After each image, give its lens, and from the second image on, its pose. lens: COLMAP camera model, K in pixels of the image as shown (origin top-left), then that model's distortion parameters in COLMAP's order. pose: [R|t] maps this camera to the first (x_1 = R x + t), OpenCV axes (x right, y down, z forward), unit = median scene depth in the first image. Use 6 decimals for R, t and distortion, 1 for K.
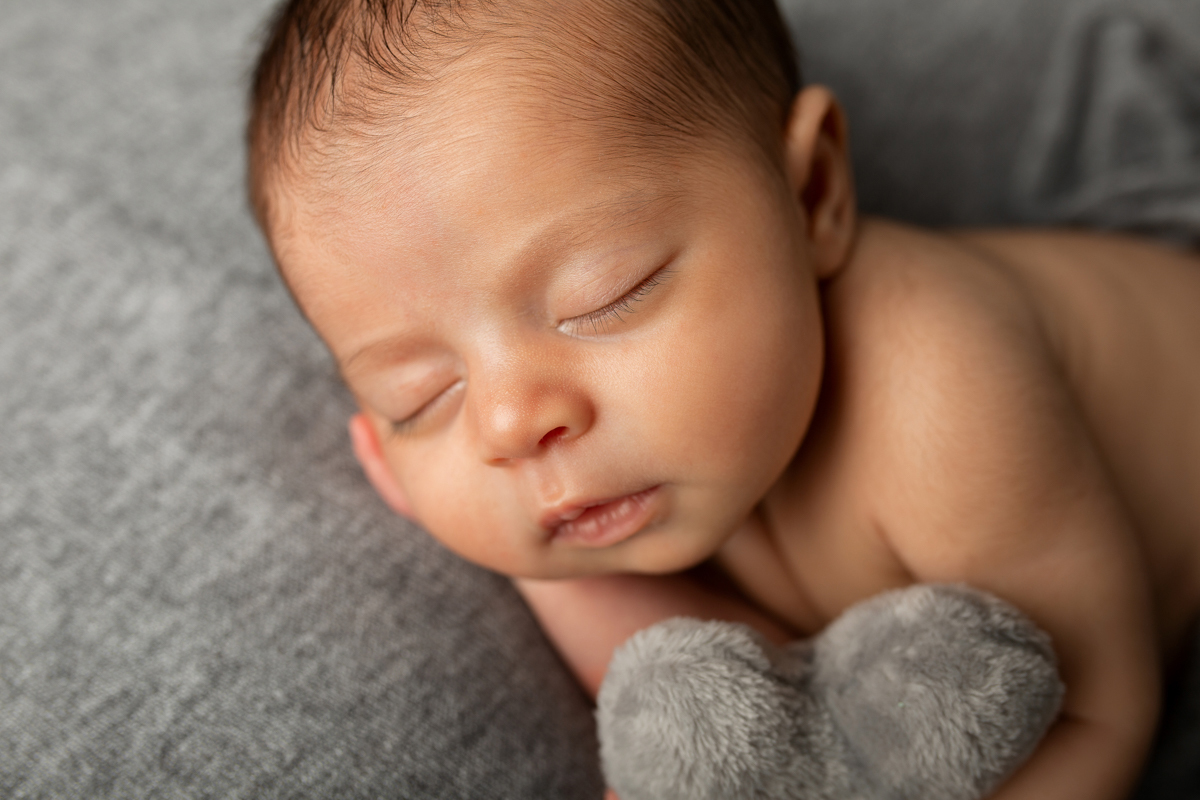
lens RADIAL K [[1324.2, 0, 564.5], [0, 1324.2, 385.1], [0, 0, 1]] dist [-0.075193, 0.106015]
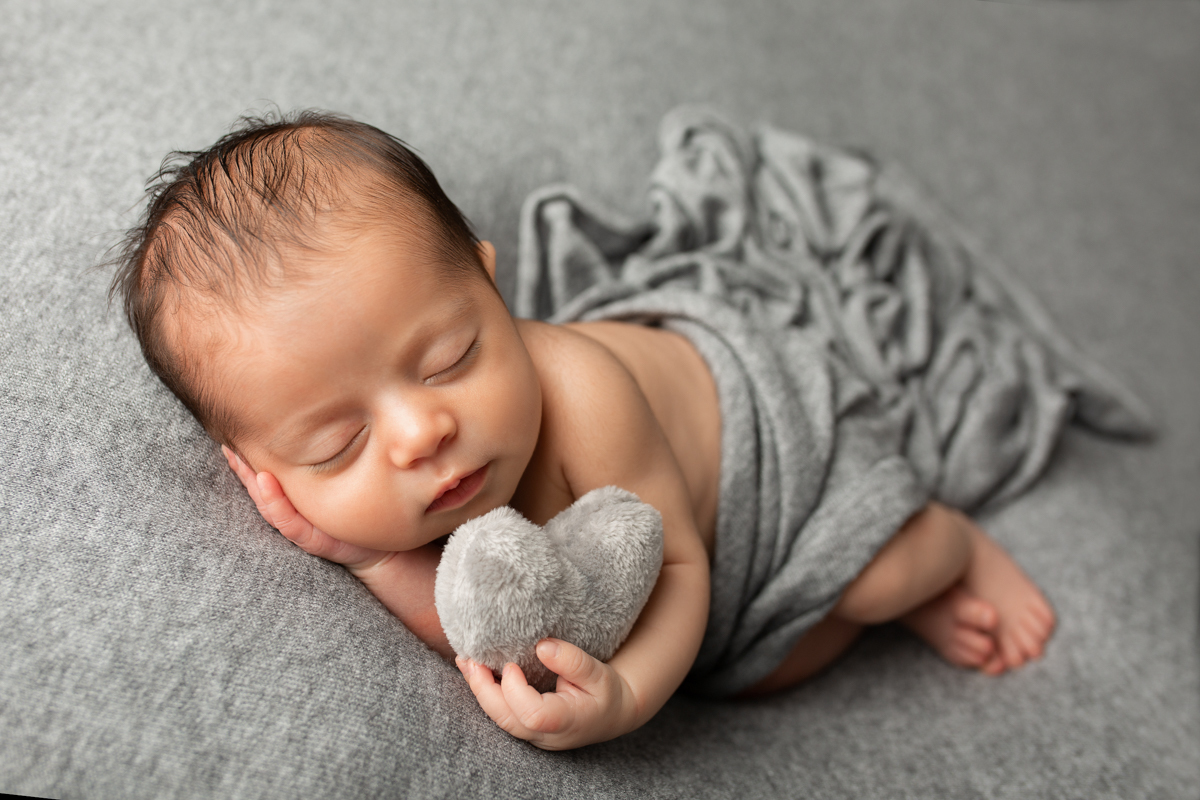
lens RADIAL K [[1324.2, 0, 564.5], [0, 1324.2, 385.1], [0, 0, 1]] dist [-0.075193, 0.106015]
pose [[0.859442, -0.160347, 0.485435, -0.611292], [0.241812, 0.964107, -0.109659, 0.172384], [-0.450428, 0.211630, 0.867368, -0.528792]]
